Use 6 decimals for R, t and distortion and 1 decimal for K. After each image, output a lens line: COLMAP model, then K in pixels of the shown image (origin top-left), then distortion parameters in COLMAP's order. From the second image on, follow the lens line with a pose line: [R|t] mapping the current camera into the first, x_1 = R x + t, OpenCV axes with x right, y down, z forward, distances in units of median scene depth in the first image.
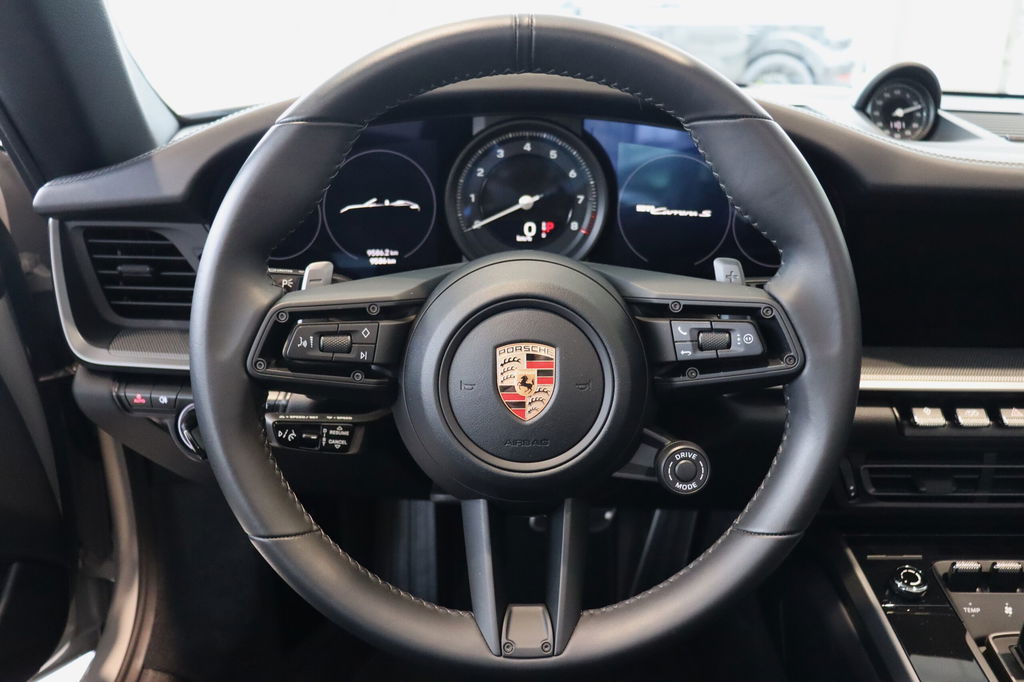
lens RADIAL K [[912.6, 0, 550.5], [0, 912.6, 336.1], [0, 0, 1]] dist [-0.137244, 0.003428]
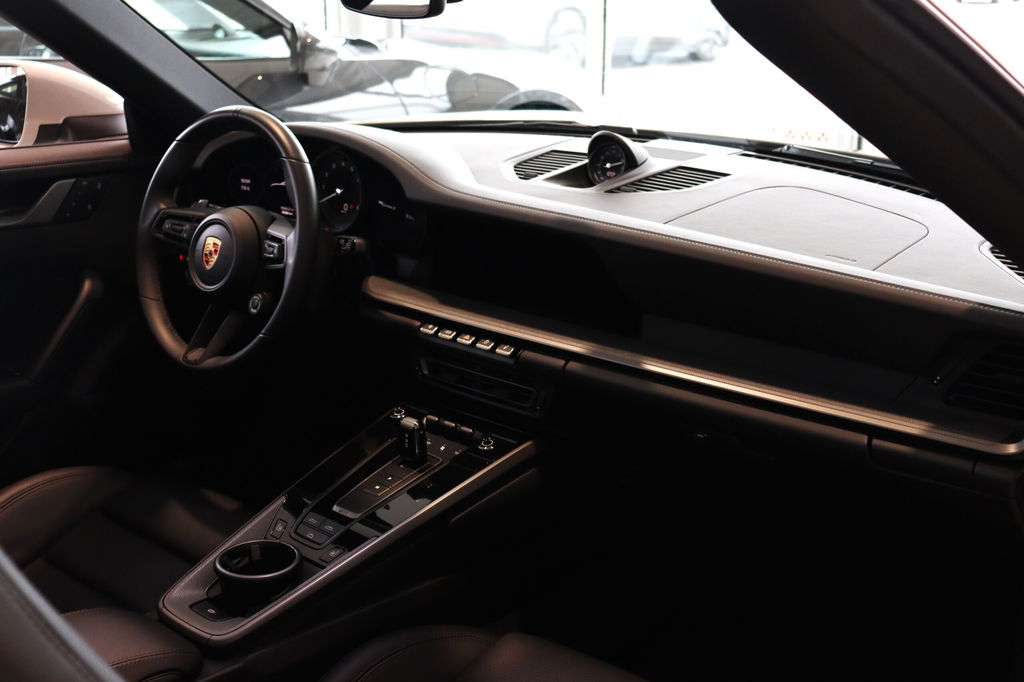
lens RADIAL K [[1298.7, 0, 512.0], [0, 1298.7, 341.0], [0, 0, 1]] dist [0.007269, 0.010222]
pose [[0.714316, 0.187727, -0.674175, 2.916827], [-0.226815, 0.973452, 0.030743, -0.010731], [0.662048, 0.130953, 0.737932, -1.015393]]
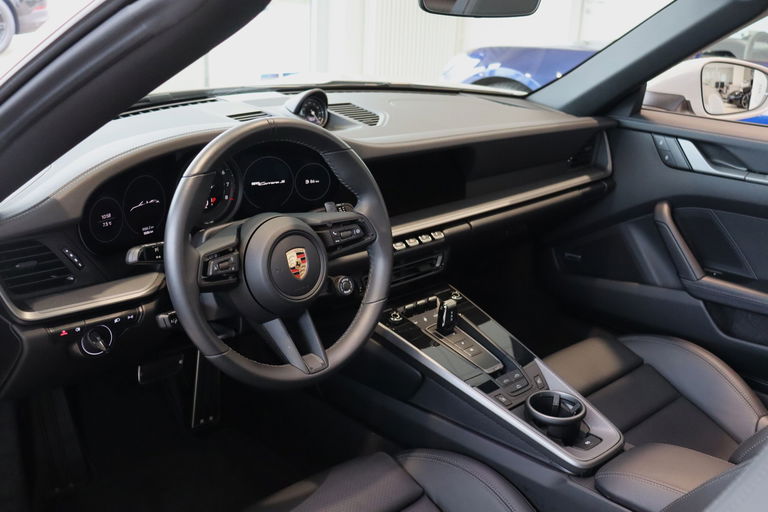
lens RADIAL K [[856.8, 0, 384.0], [0, 856.8, 256.0], [0, 0, 1]] dist [-0.022048, -0.010794]
pose [[0.743577, -0.210419, 0.634679, -1.314577], [0.196165, 0.976076, 0.093782, -0.142720], [-0.639228, 0.054768, 0.767064, -0.949400]]
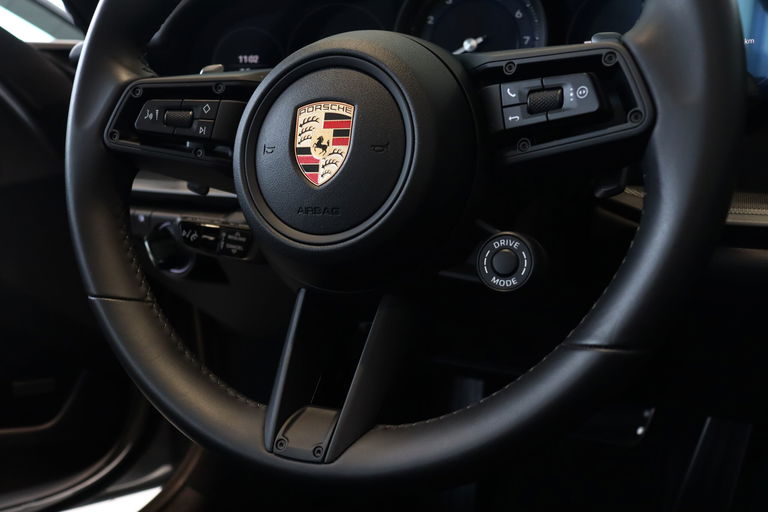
lens RADIAL K [[725.6, 0, 410.9], [0, 725.6, 256.3], [0, 0, 1]] dist [-0.113705, 0.001261]
pose [[0.901193, 0.045214, -0.431054, 0.356021], [-0.088575, 0.992767, -0.081047, 0.205646], [0.424271, 0.111220, 0.898679, 0.394984]]
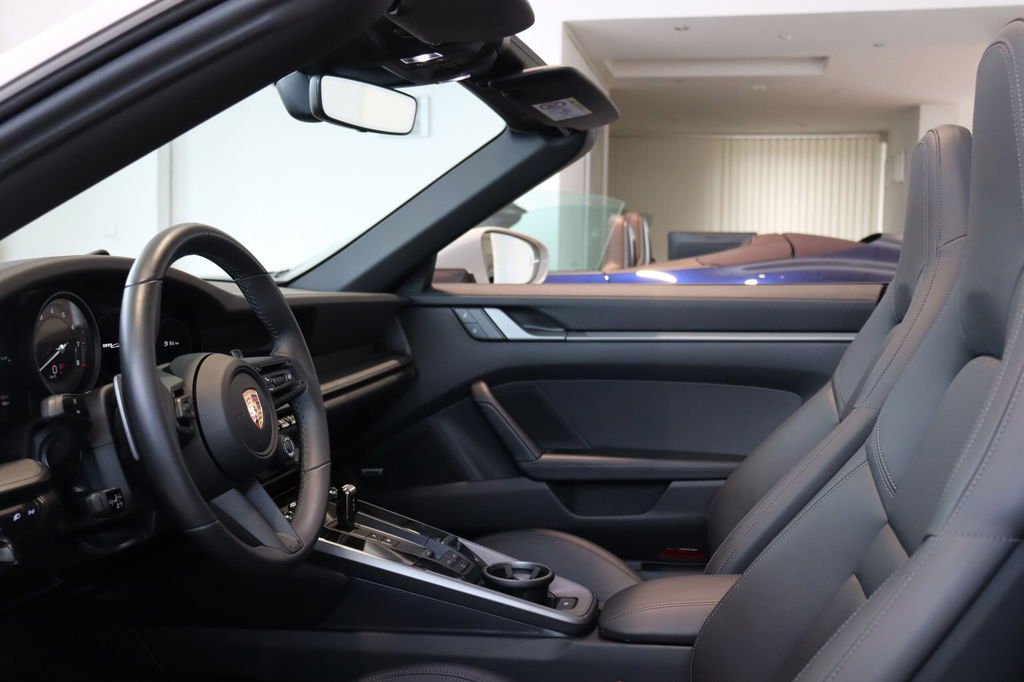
lens RADIAL K [[1121.5, 0, 512.0], [0, 1121.5, 341.0], [0, 0, 1]] dist [-0.122677, 0.332365]
pose [[0.237999, -0.093443, 0.966760, -2.073723], [0.307254, 0.951487, 0.016326, 0.039749], [-0.921385, 0.293156, 0.255164, -0.129673]]
